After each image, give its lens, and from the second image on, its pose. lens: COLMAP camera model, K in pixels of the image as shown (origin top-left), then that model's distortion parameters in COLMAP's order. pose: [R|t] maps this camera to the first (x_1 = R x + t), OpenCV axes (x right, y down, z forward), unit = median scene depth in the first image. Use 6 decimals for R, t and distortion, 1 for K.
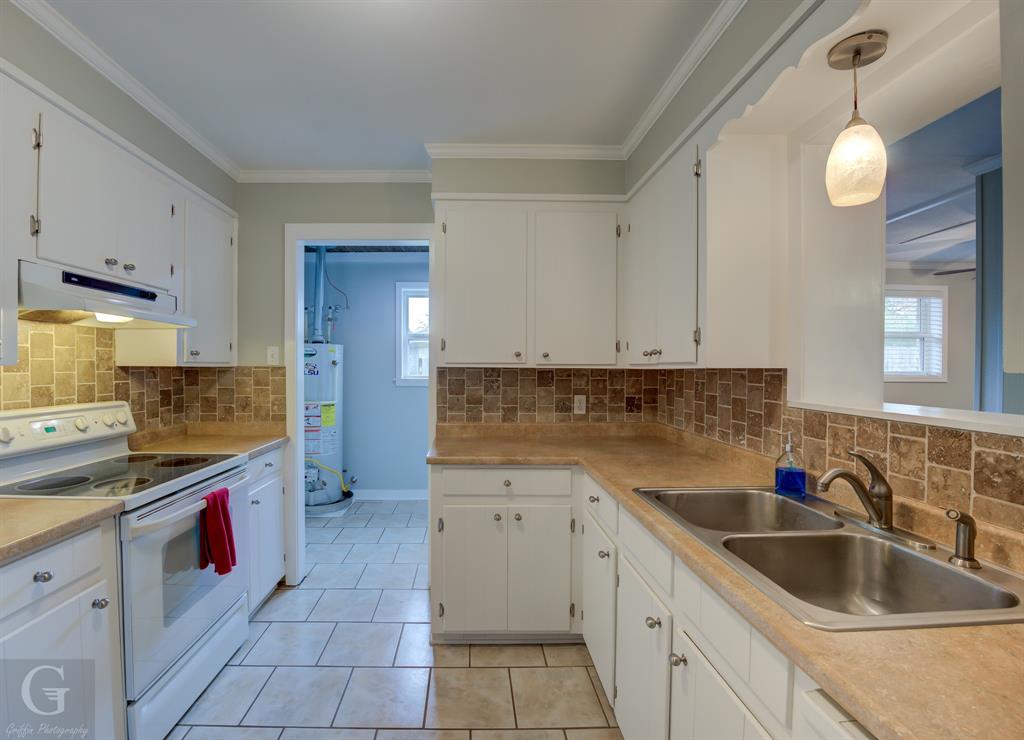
lens RADIAL K [[437.0, 0, 474.6], [0, 437.0, 370.2], [0, 0, 1]] dist [-0.003164, -0.000085]
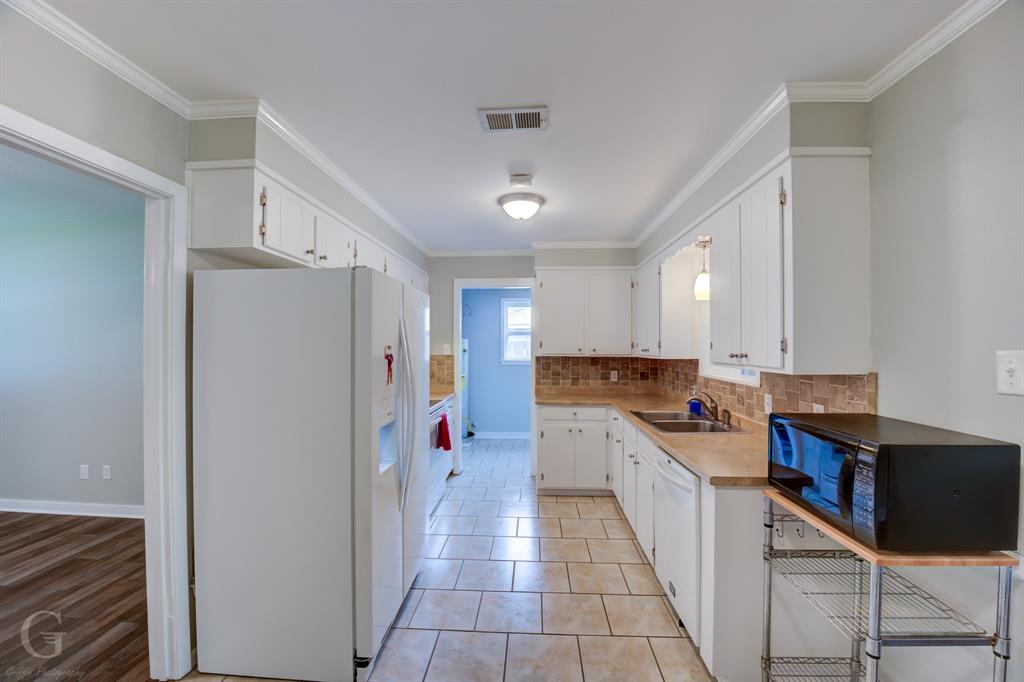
lens RADIAL K [[406.4, 0, 514.5], [0, 406.4, 341.8], [0, 0, 1]] dist [0.003916, 0.000098]
pose [[0.998167, -0.003549, -0.060415, -0.076802], [0.002663, 0.999888, -0.014734, -0.043650], [0.060460, 0.014546, 0.998065, -0.780669]]
